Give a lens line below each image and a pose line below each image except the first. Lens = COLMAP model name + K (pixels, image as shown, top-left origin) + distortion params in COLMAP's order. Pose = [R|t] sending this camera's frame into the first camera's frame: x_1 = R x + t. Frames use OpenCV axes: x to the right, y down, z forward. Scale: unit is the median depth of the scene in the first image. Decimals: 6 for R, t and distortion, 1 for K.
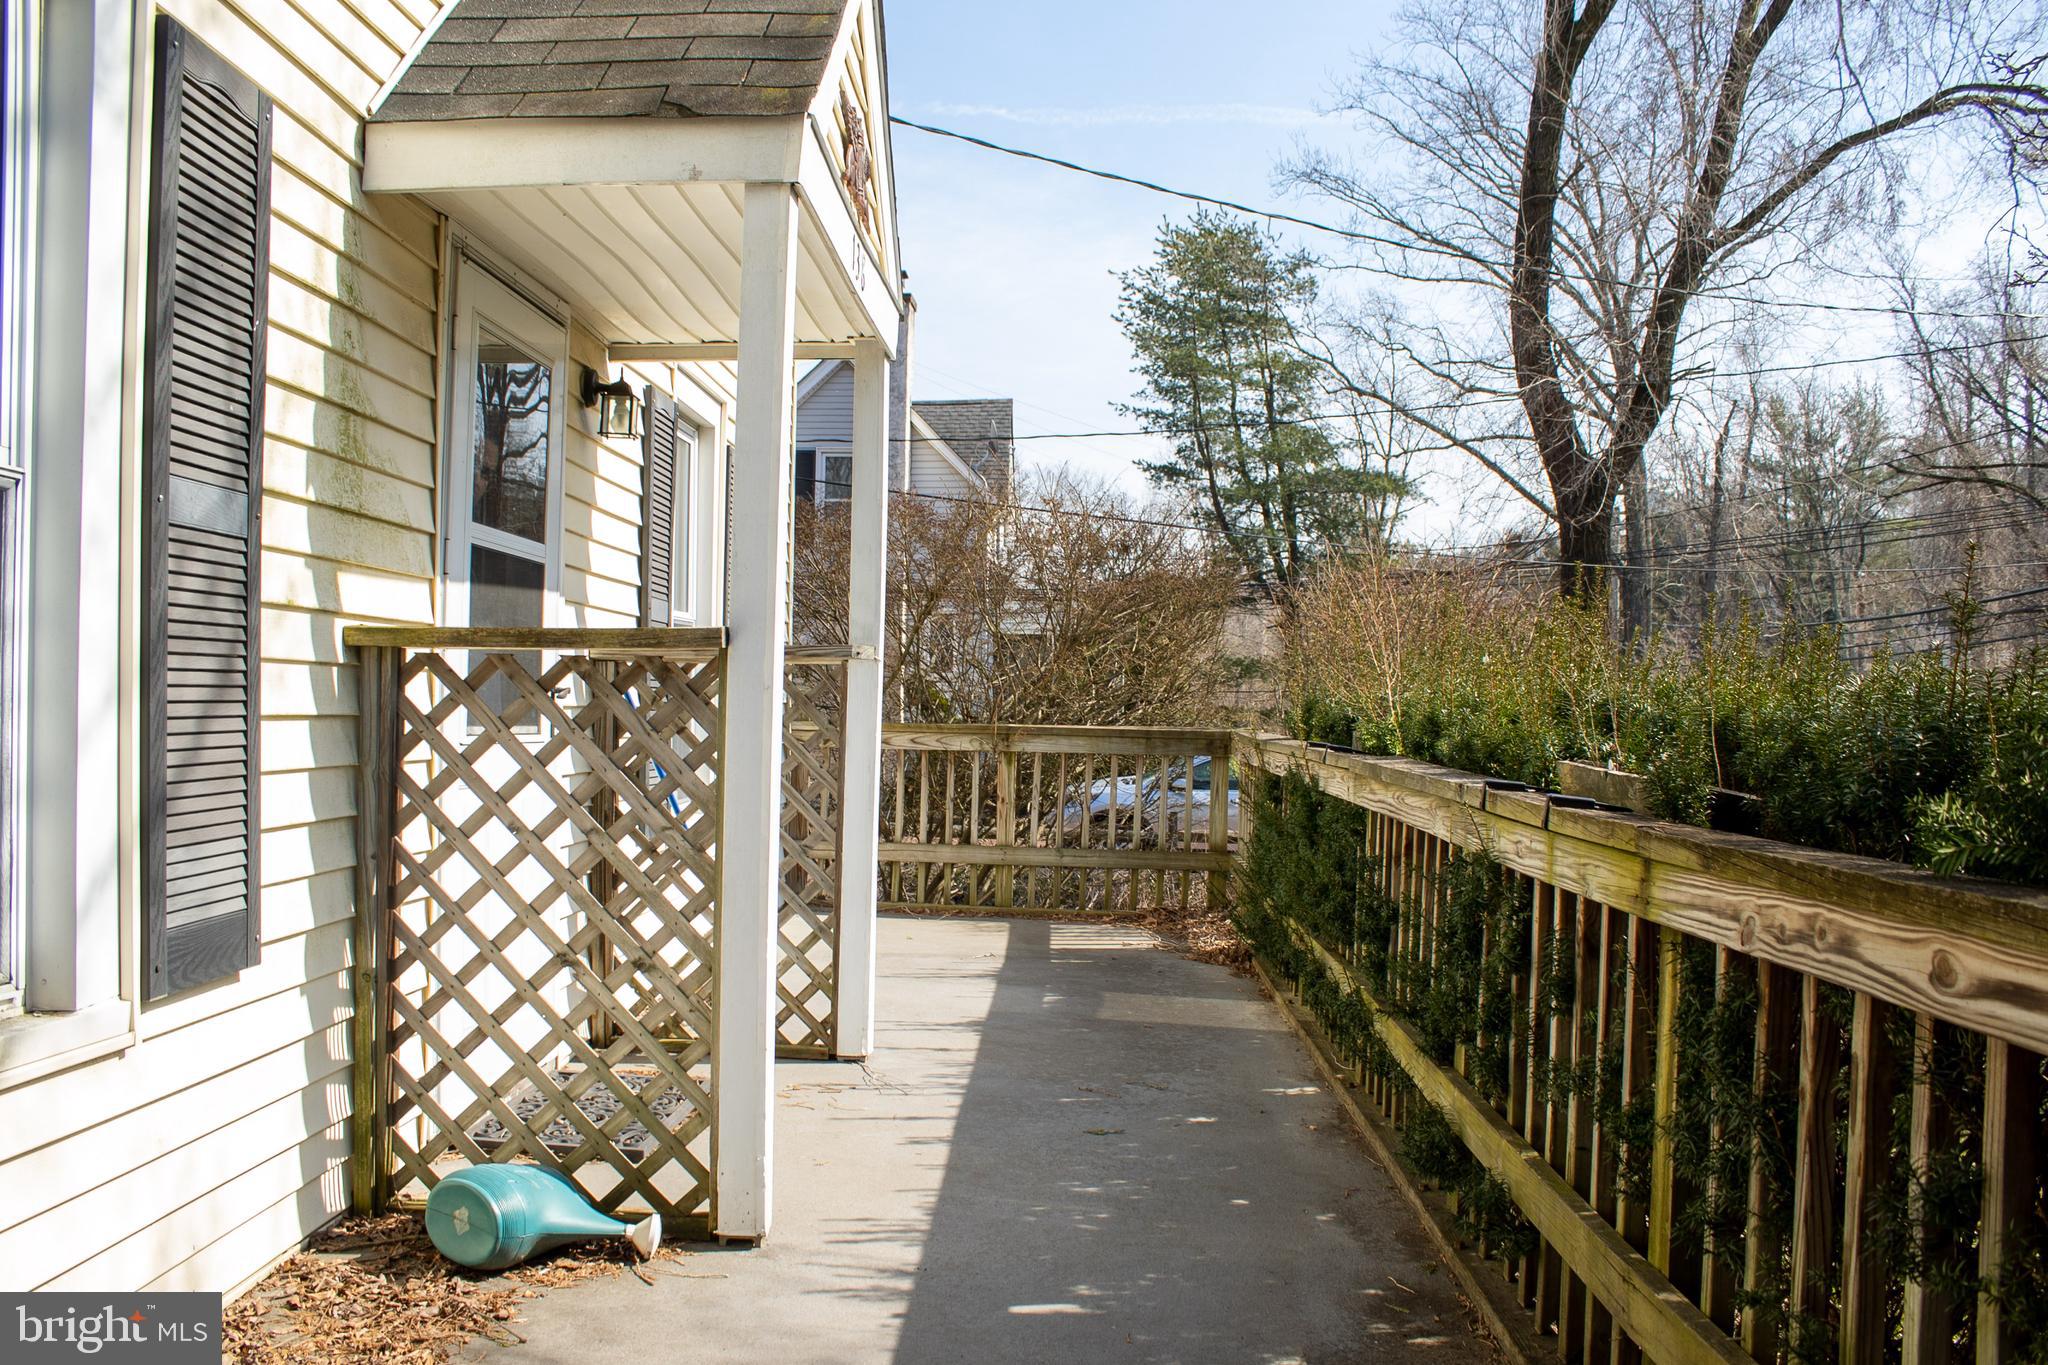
lens RADIAL K [[1741.9, 0, 1030.4], [0, 1741.9, 691.6], [0, 0, 1]] dist [-0.159945, 0.163040]
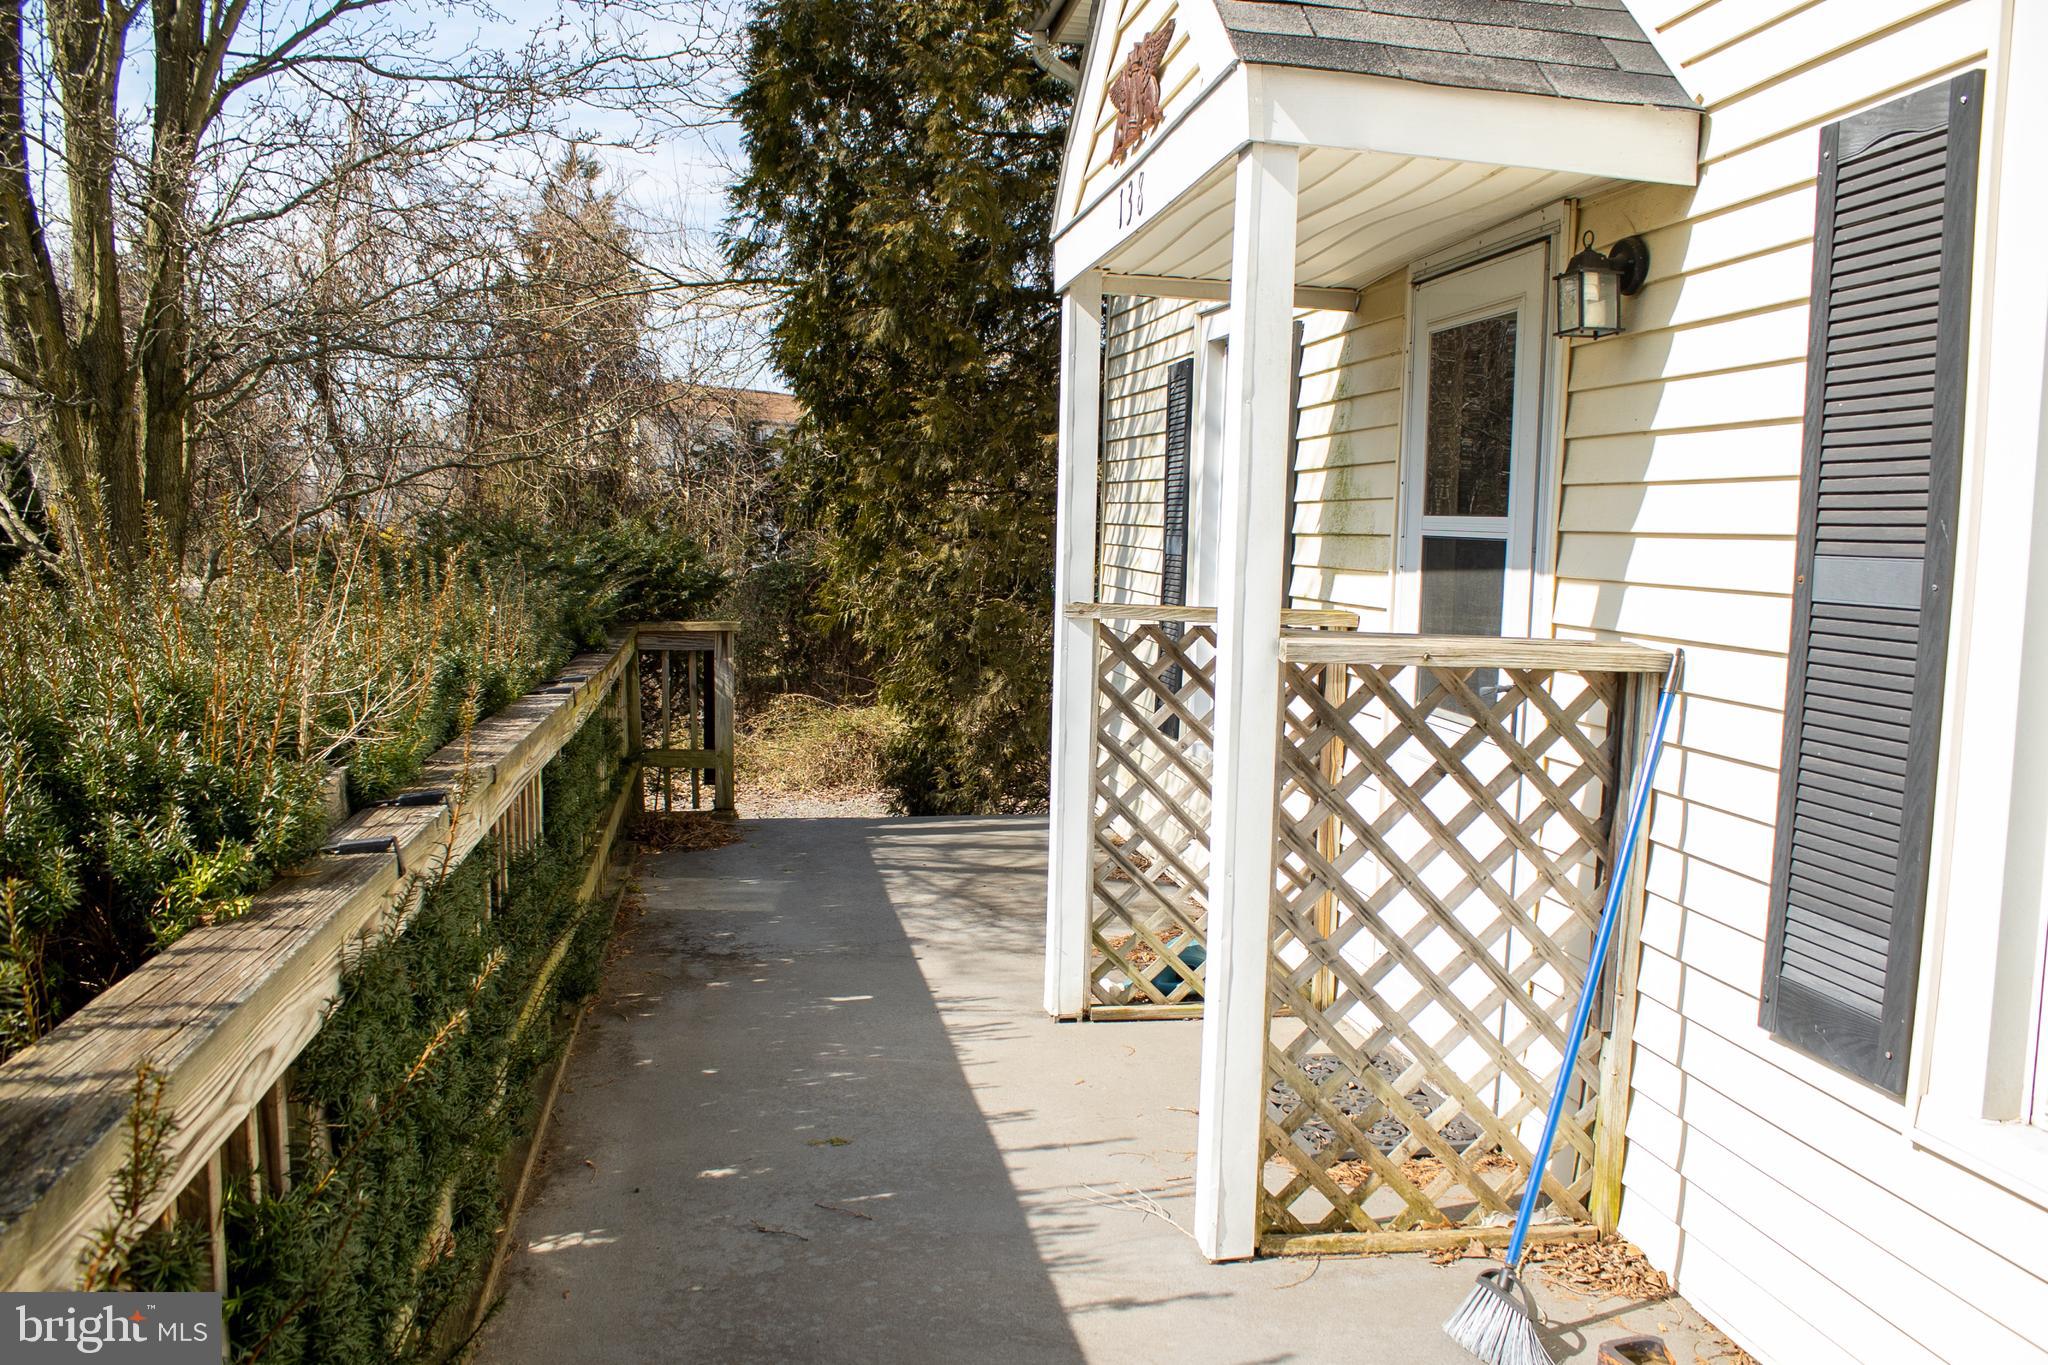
lens RADIAL K [[1741.9, 0, 1030.4], [0, 1741.9, 691.6], [0, 0, 1]] dist [-0.159945, 0.163040]
pose [[-0.981156, -0.026573, -0.191383, 0.129764], [-0.042599, 0.995875, 0.080116, -0.064569], [0.188464, 0.086759, -0.978240, 2.037579]]
